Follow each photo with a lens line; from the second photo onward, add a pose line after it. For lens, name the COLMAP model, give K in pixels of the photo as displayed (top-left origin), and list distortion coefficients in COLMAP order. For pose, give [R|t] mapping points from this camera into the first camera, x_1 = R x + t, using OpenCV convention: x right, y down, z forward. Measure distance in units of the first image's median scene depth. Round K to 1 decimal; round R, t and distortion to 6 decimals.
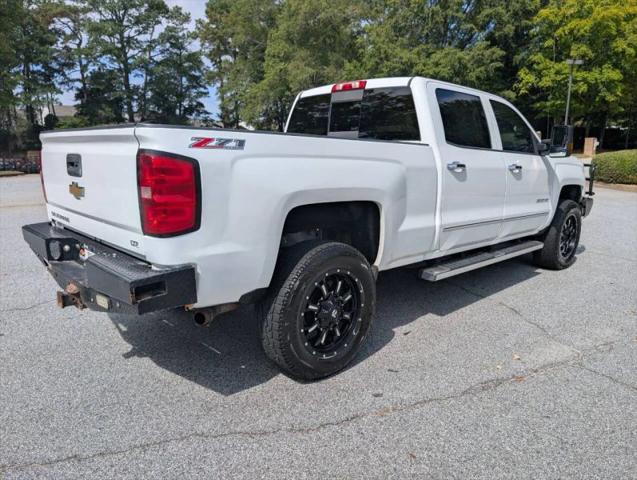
lens RADIAL K [[478.6, 0, 329.8], [0, 478.6, 241.0], [0, 0, 1]] dist [0.005847, 0.001164]
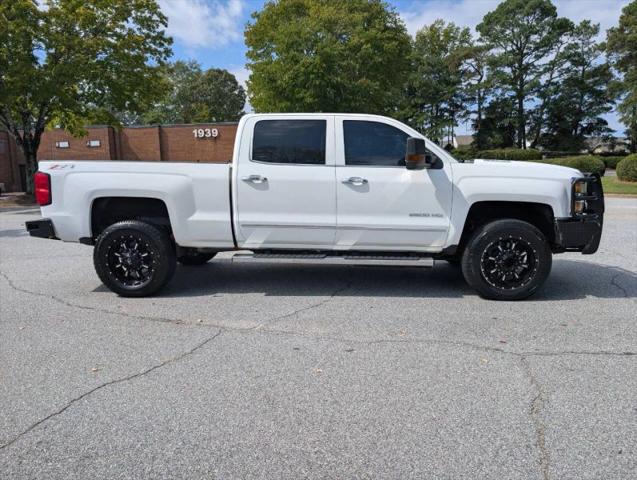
lens RADIAL K [[492.7, 0, 318.5], [0, 492.7, 240.0], [0, 0, 1]] dist [0.010780, 0.000269]
pose [[0.625058, 0.086775, -0.775740, 0.145710], [-0.130274, 0.991460, 0.005937, -0.001969], [0.769631, 0.097348, 0.631024, 0.030010]]
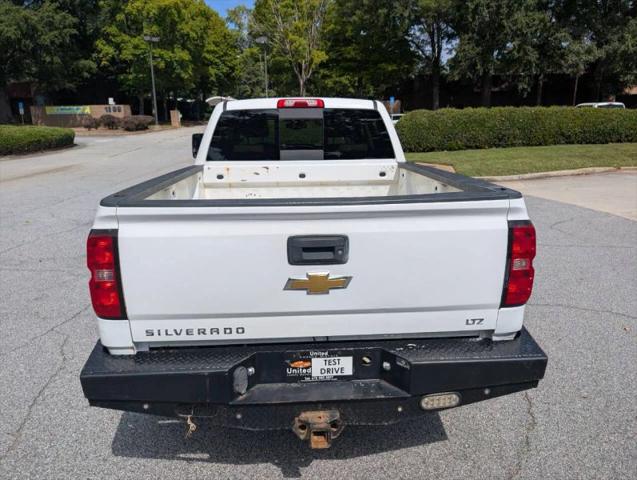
lens RADIAL K [[465.3, 0, 317.0], [0, 465.3, 229.8], [0, 0, 1]] dist [0.000550, -0.002983]
pose [[0.661958, -0.183379, 0.726762, -0.084040], [0.146927, 0.982545, 0.114094, -0.021935], [-0.734999, 0.031256, 0.677347, 0.043730]]
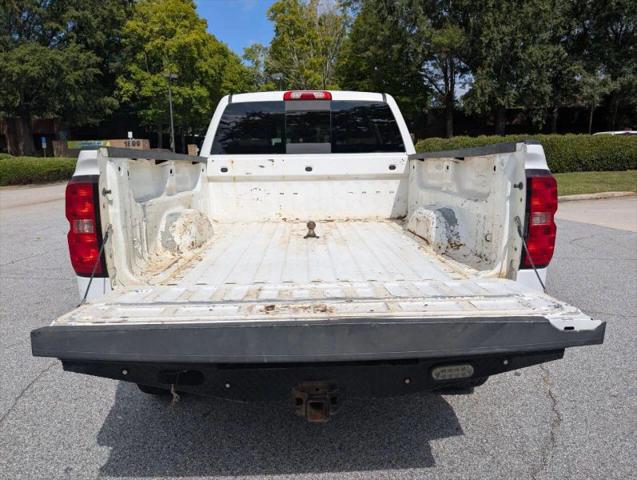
lens RADIAL K [[463.9, 0, 318.5], [0, 463.9, 240.0], [0, 0, 1]] dist [0.000285, -0.001370]
pose [[0.683432, -0.142493, 0.715973, -0.080501], [0.147911, 0.987451, 0.055334, -0.011289], [-0.714873, 0.068083, 0.695932, 0.046308]]
